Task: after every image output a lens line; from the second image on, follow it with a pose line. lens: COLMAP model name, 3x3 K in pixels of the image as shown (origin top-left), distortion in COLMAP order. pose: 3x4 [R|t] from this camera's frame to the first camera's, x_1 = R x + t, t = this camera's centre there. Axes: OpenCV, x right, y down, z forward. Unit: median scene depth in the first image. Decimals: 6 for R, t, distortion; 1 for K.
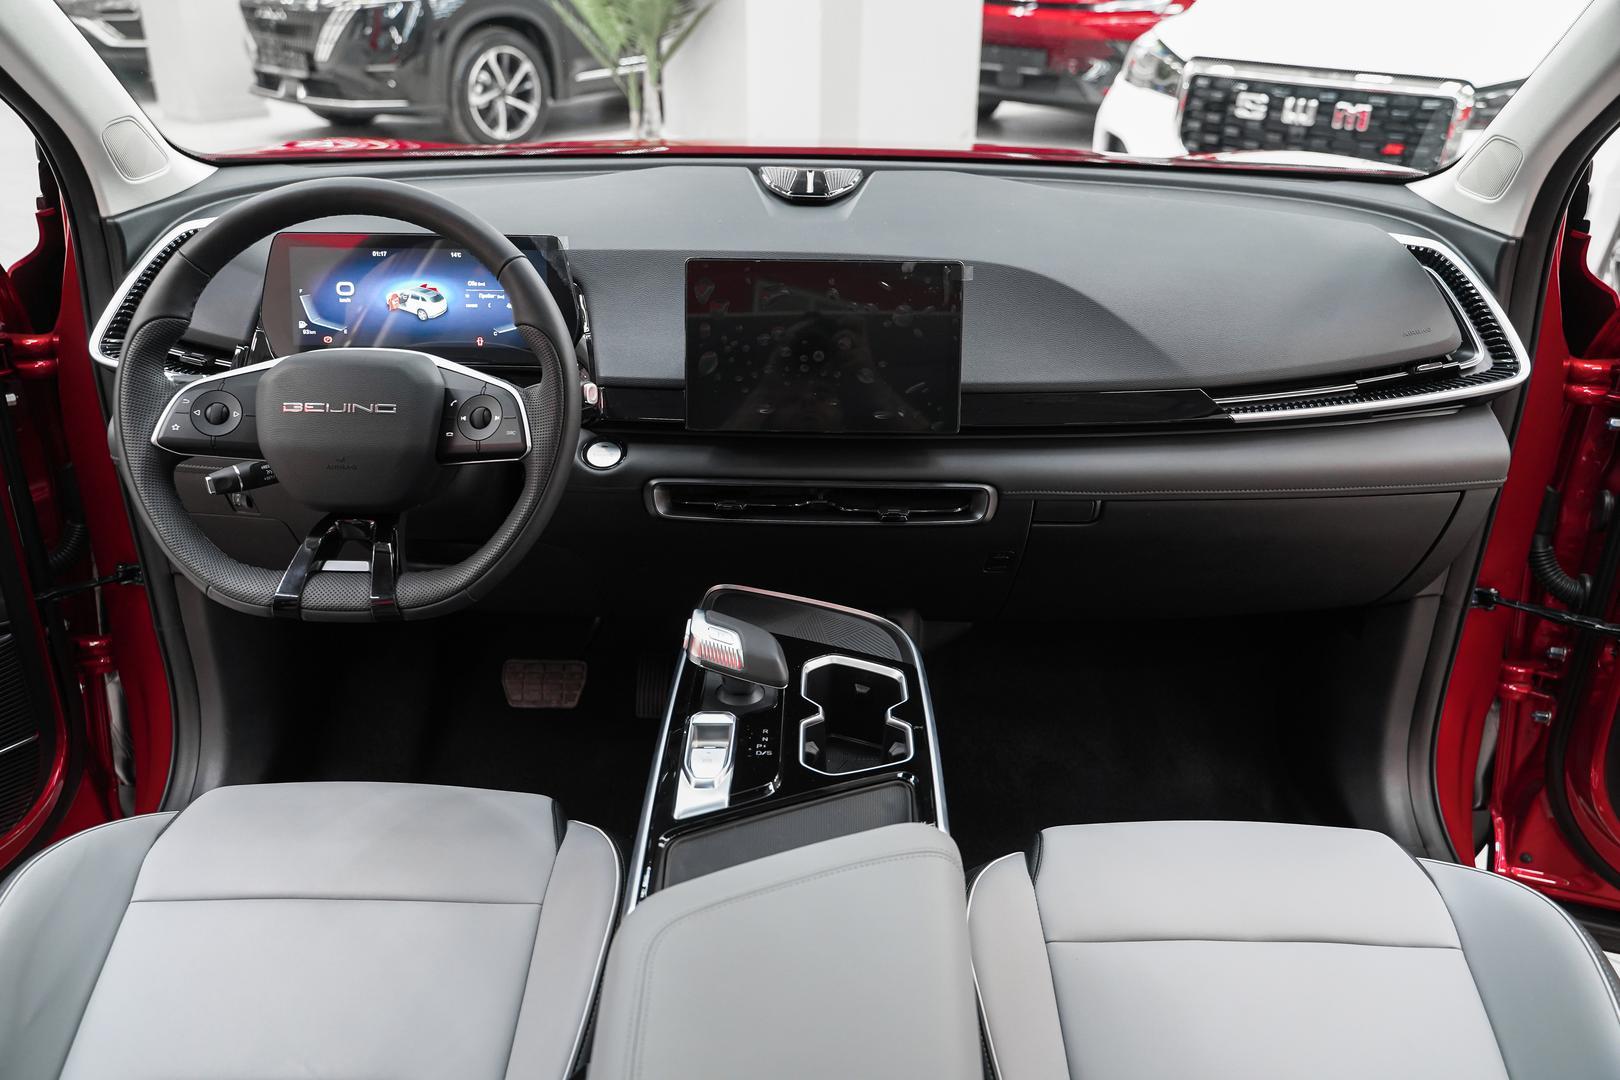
lens RADIAL K [[1270.5, 0, 797.3], [0, 1270.5, 541.9], [0, 0, 1]] dist [-0.030913, 0.040857]
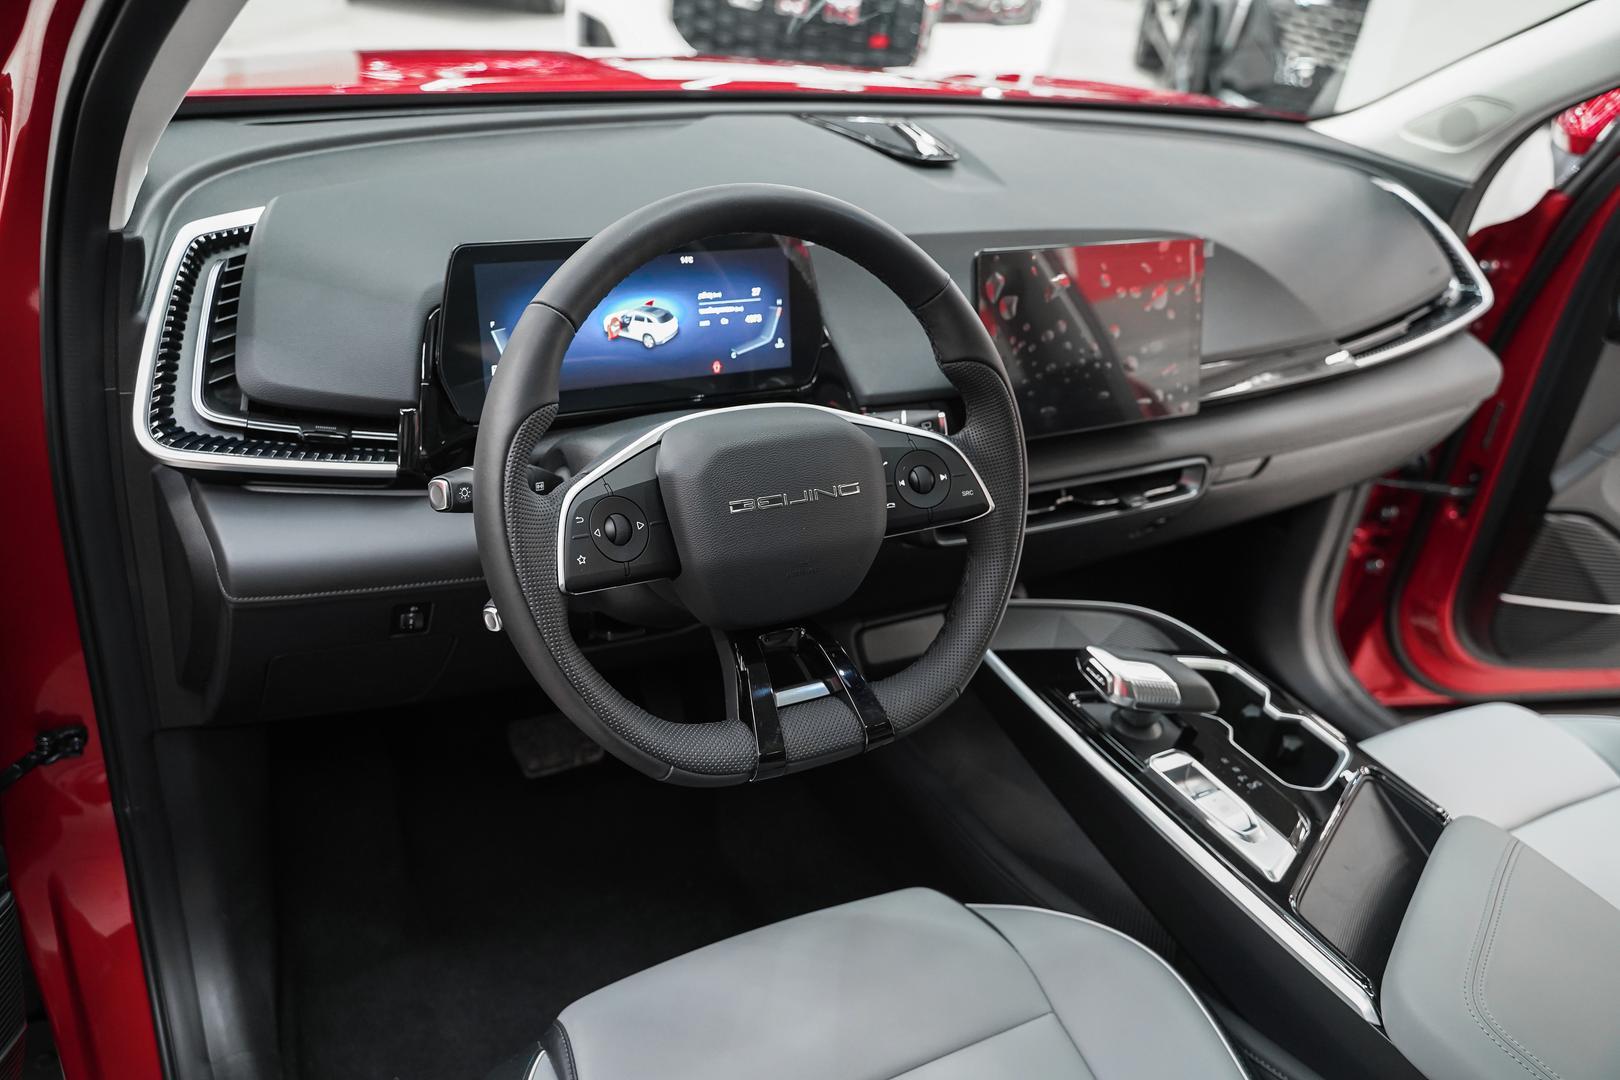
lens RADIAL K [[1270.5, 0, 797.3], [0, 1270.5, 541.9], [0, 0, 1]] dist [-0.030913, 0.040857]
pose [[0.869727, -0.170532, 0.463134, -0.595962], [0.124780, 0.983899, 0.127958, -0.146557], [-0.477498, -0.053499, 0.877003, 0.273889]]
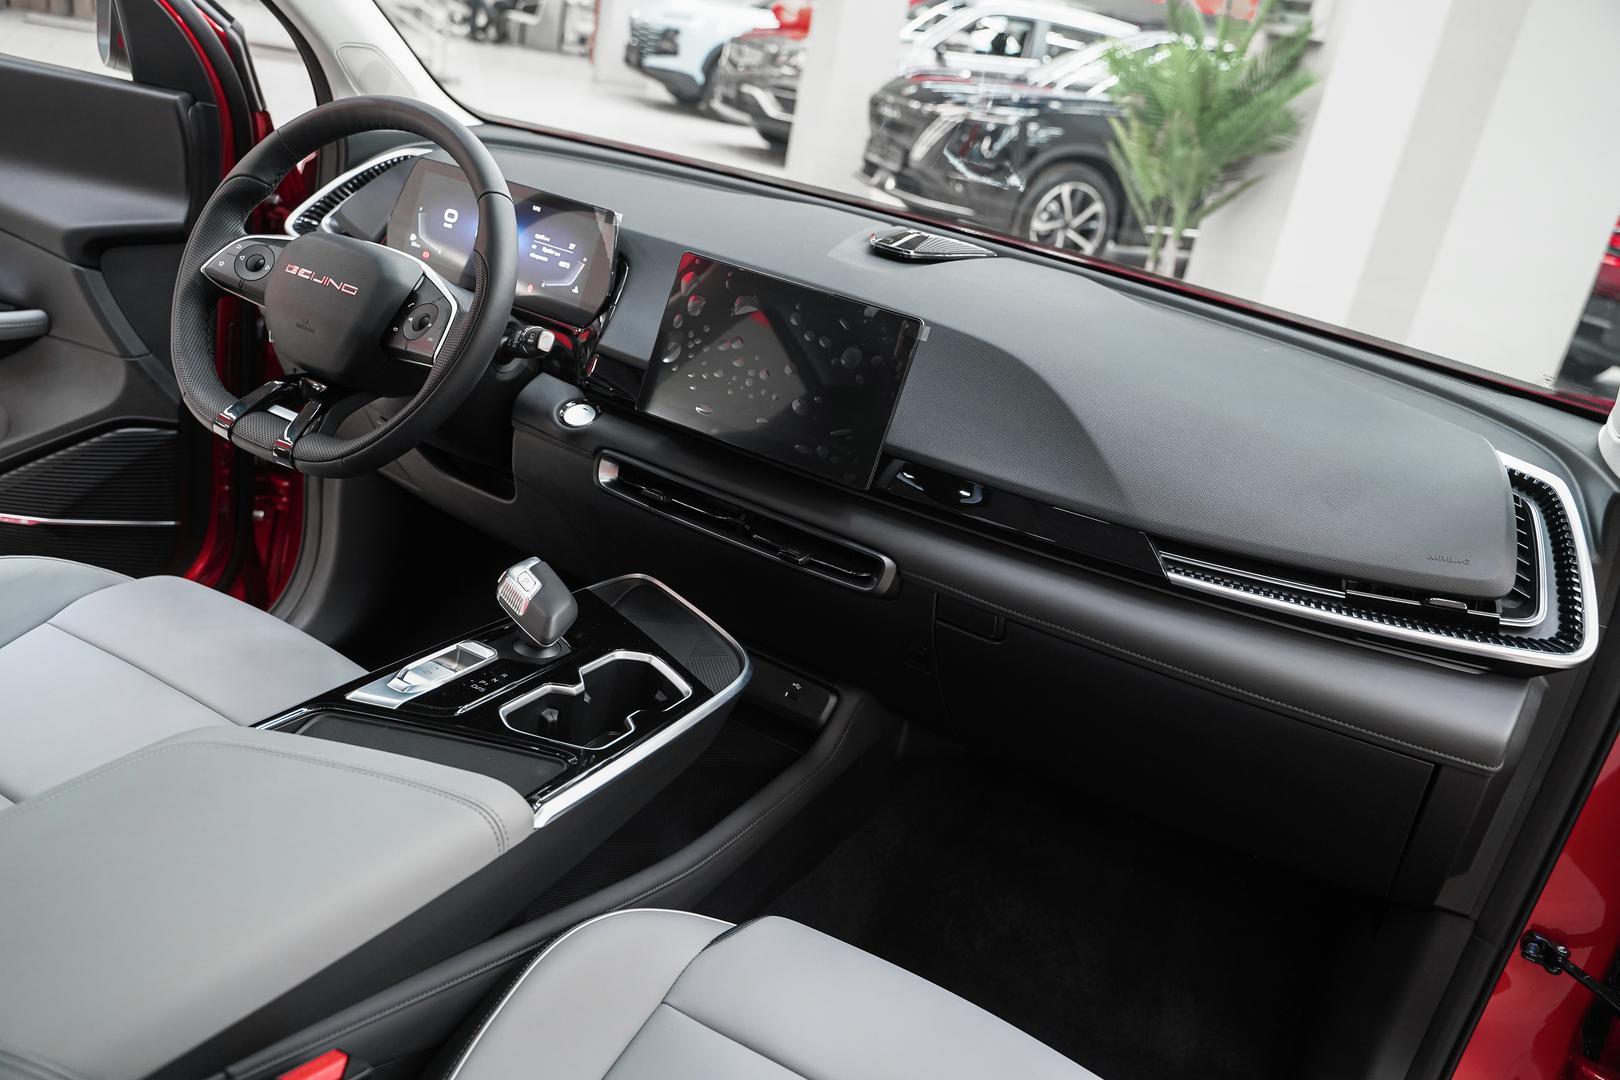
lens RADIAL K [[1270.5, 0, 797.3], [0, 1270.5, 541.9], [0, 0, 1]] dist [-0.030913, 0.040857]
pose [[0.866842, 0.318441, -0.383642, 0.438930], [-0.358070, 0.933054, -0.034583, 0.000897], [0.346946, 0.167348, 0.922834, 0.108028]]
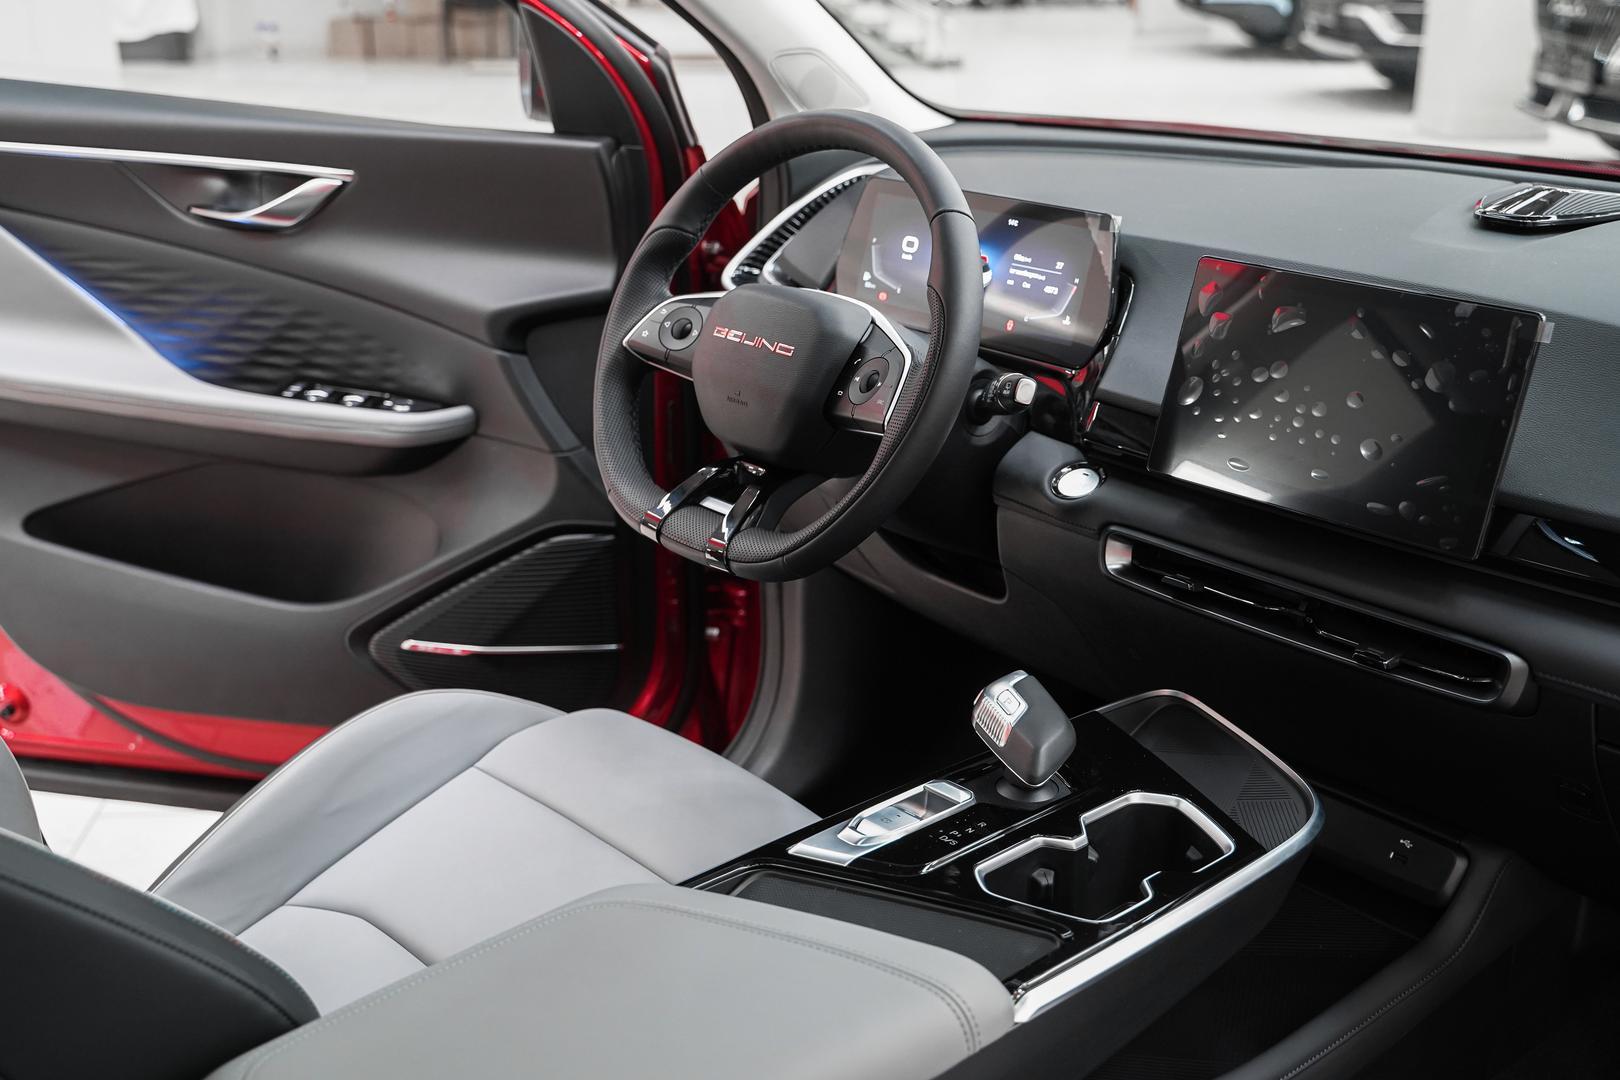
lens RADIAL K [[1735.6, 0, 810.0], [0, 1735.6, 540.0], [0, 0, 1]] dist [0.004707, -0.000064]
pose [[0.683608, 0.244116, -0.687813, 0.492609], [-0.313546, 0.949237, 0.025271, -0.009255], [0.659067, 0.198386, 0.725448, 0.098232]]
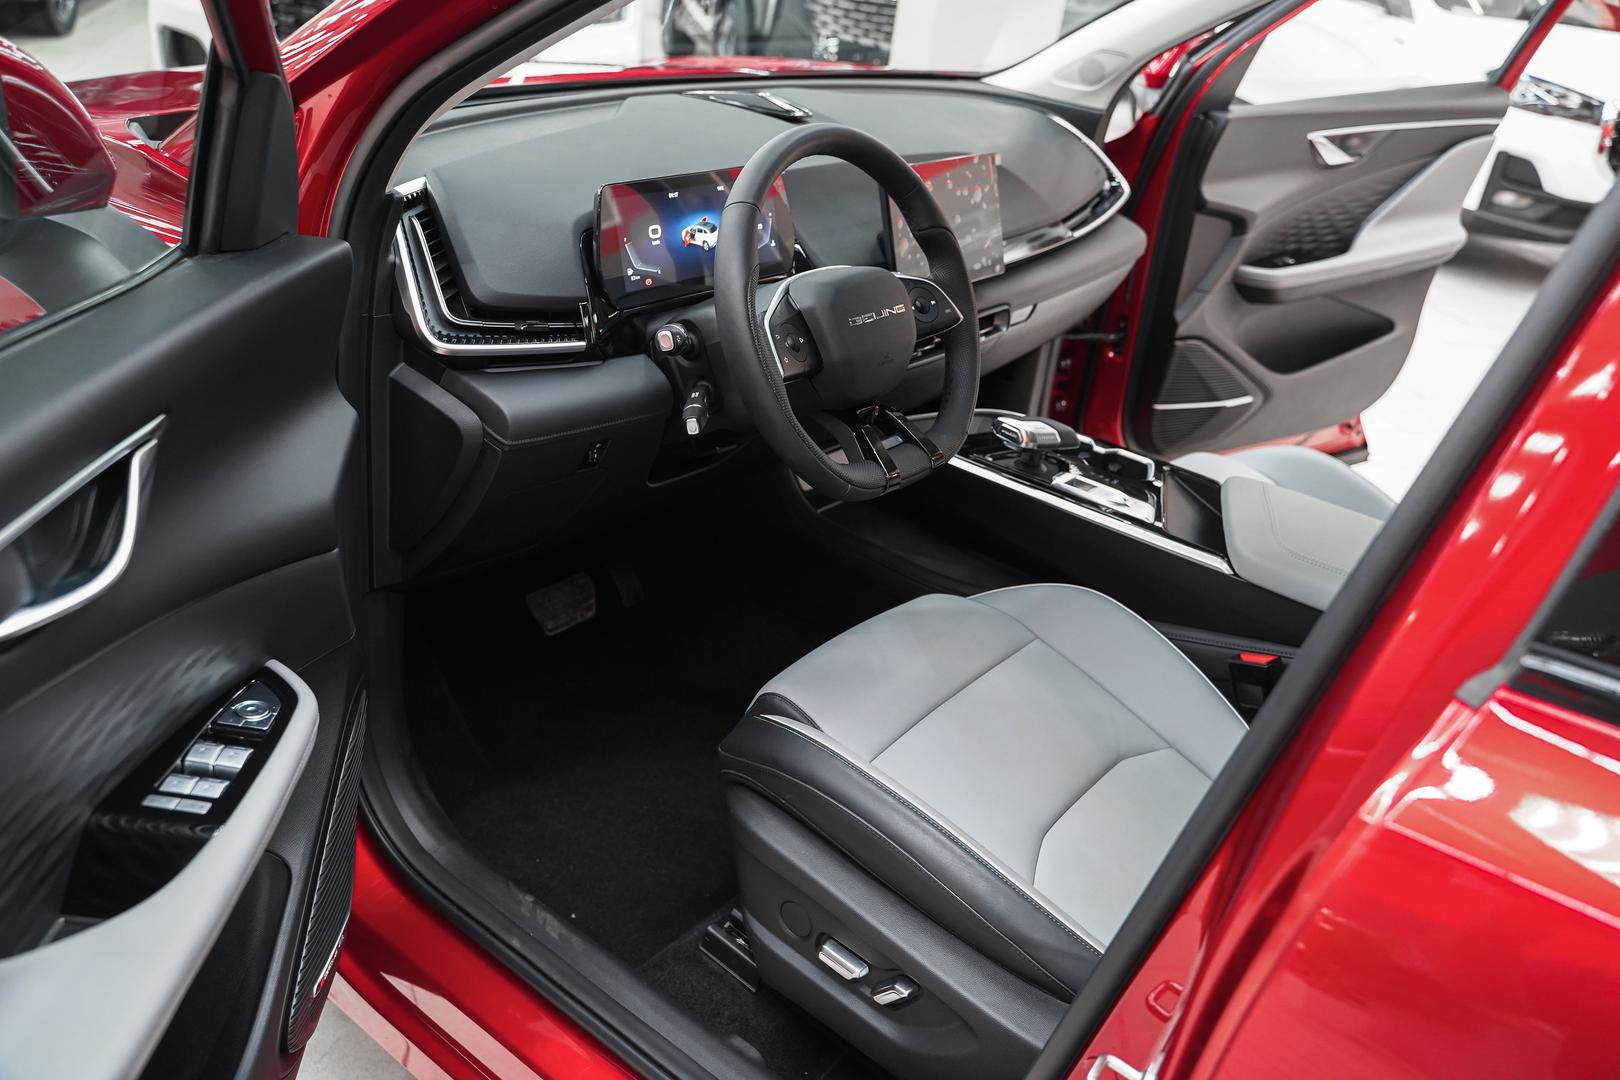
lens RADIAL K [[1270.5, 0, 797.3], [0, 1270.5, 541.9], [0, 0, 1]] dist [-0.030913, 0.040857]
pose [[0.636405, -0.311231, 0.705779, -1.113878], [0.250580, 0.948777, 0.192437, -0.126923], [-0.729519, 0.054387, 0.681795, 0.195173]]
